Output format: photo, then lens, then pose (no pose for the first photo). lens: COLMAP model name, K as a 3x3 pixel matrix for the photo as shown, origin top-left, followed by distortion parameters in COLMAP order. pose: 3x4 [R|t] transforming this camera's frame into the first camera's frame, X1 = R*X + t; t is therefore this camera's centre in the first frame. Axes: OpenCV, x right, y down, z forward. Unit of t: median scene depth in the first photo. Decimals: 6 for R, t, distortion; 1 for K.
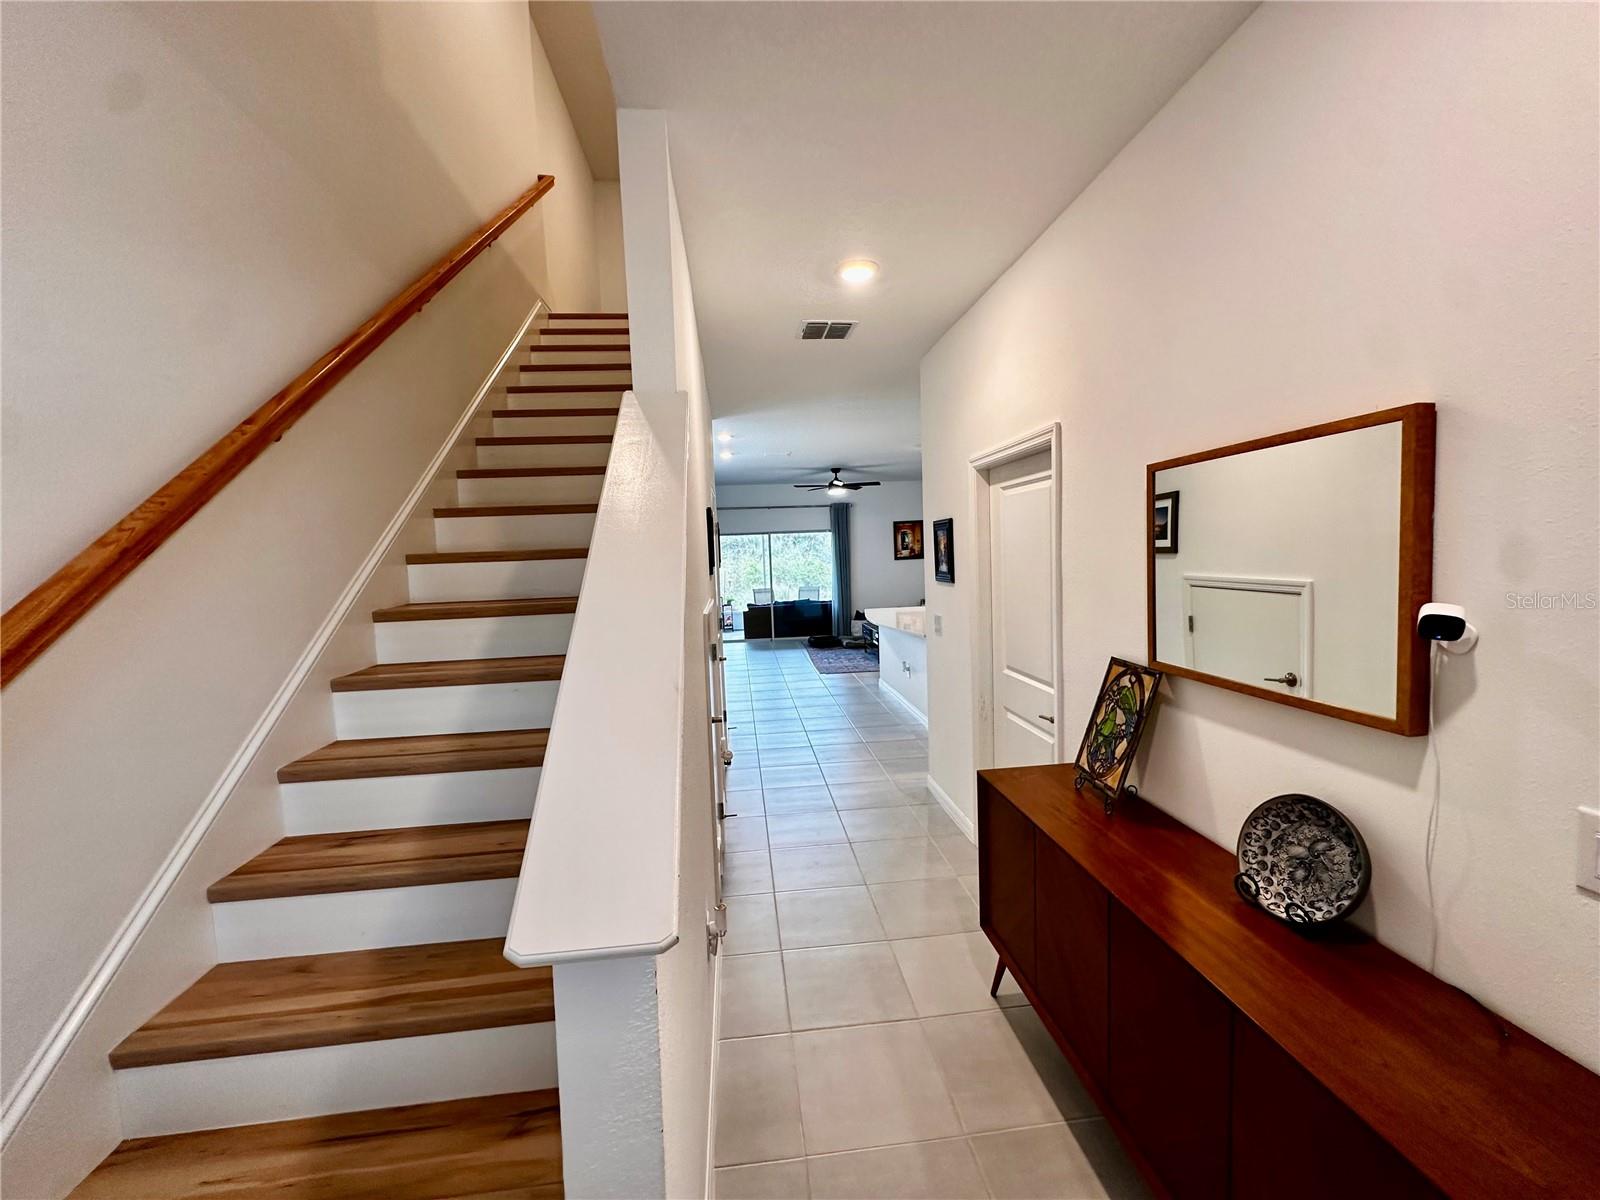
lens RADIAL K [[640.7, 0, 795.1], [0, 640.7, 596.2], [0, 0, 1]] dist [-0.003192, 0.000925]
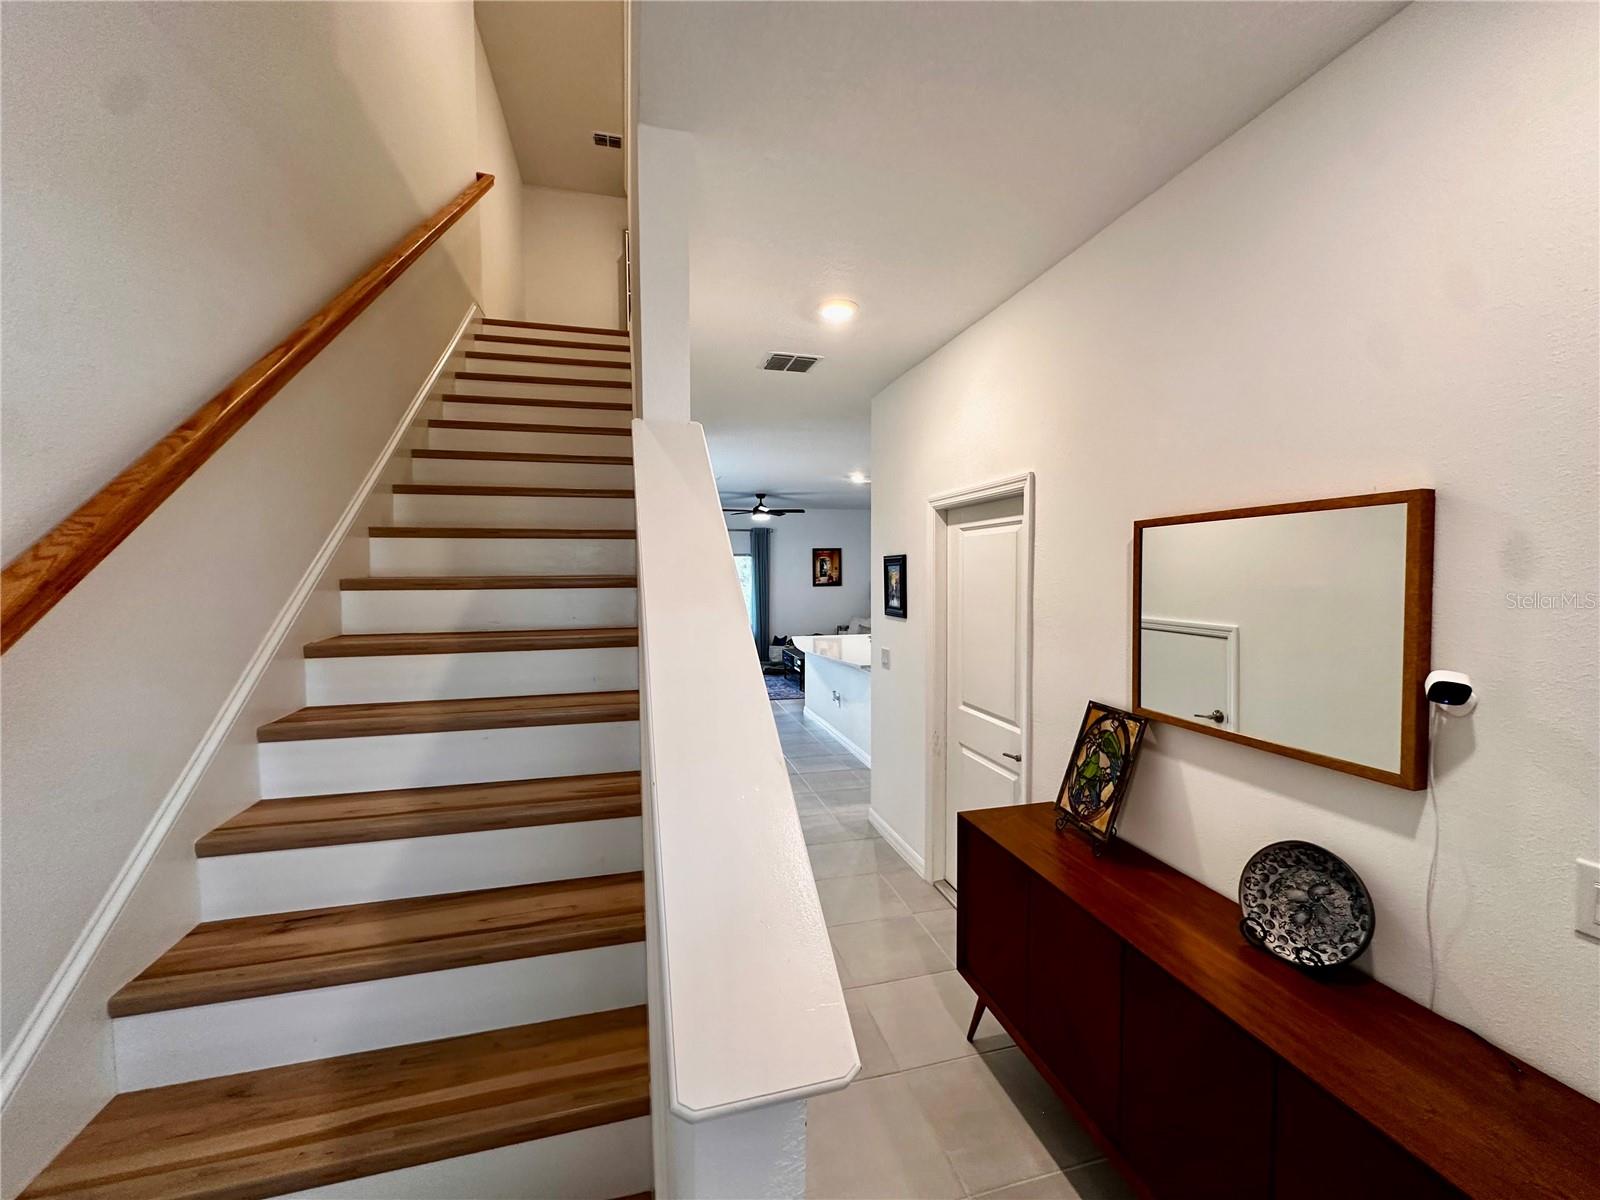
lens RADIAL K [[640.7, 0, 795.4], [0, 640.7, 596.5], [0, 0, 1]] dist [-0.003192, 0.000925]
pose [[0.987859, 0.026576, 0.153063, -0.107926], [-0.021525, 0.999171, -0.034563, -0.021499], [-0.153854, 0.030849, 0.987612, 0.030892]]
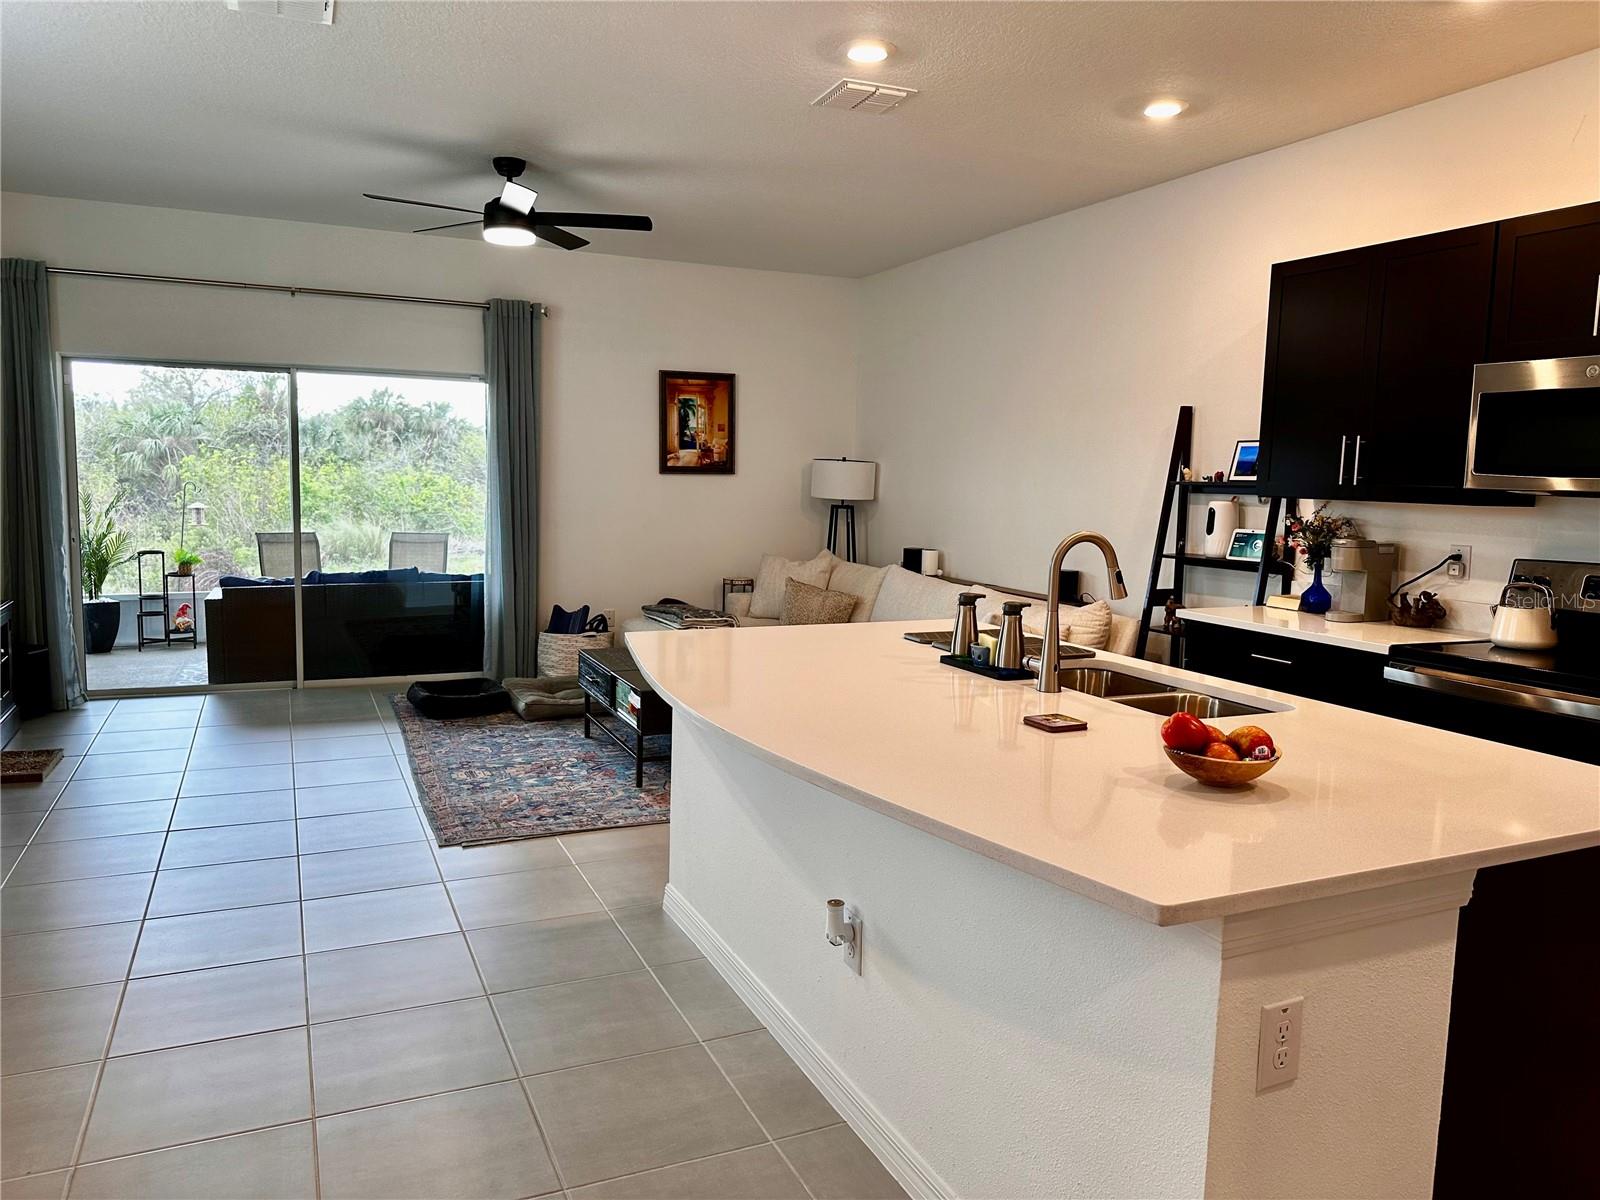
lens RADIAL K [[1116.0, 0, 785.9], [0, 1116.0, 593.3], [0, 0, 1]] dist [0.086525, -0.116038]
pose [[0.945495, 0.021031, 0.324958, 0.055171], [-0.032755, 0.998993, 0.030648, -0.036483], [-0.323986, -0.039621, 0.945232, 1.447674]]
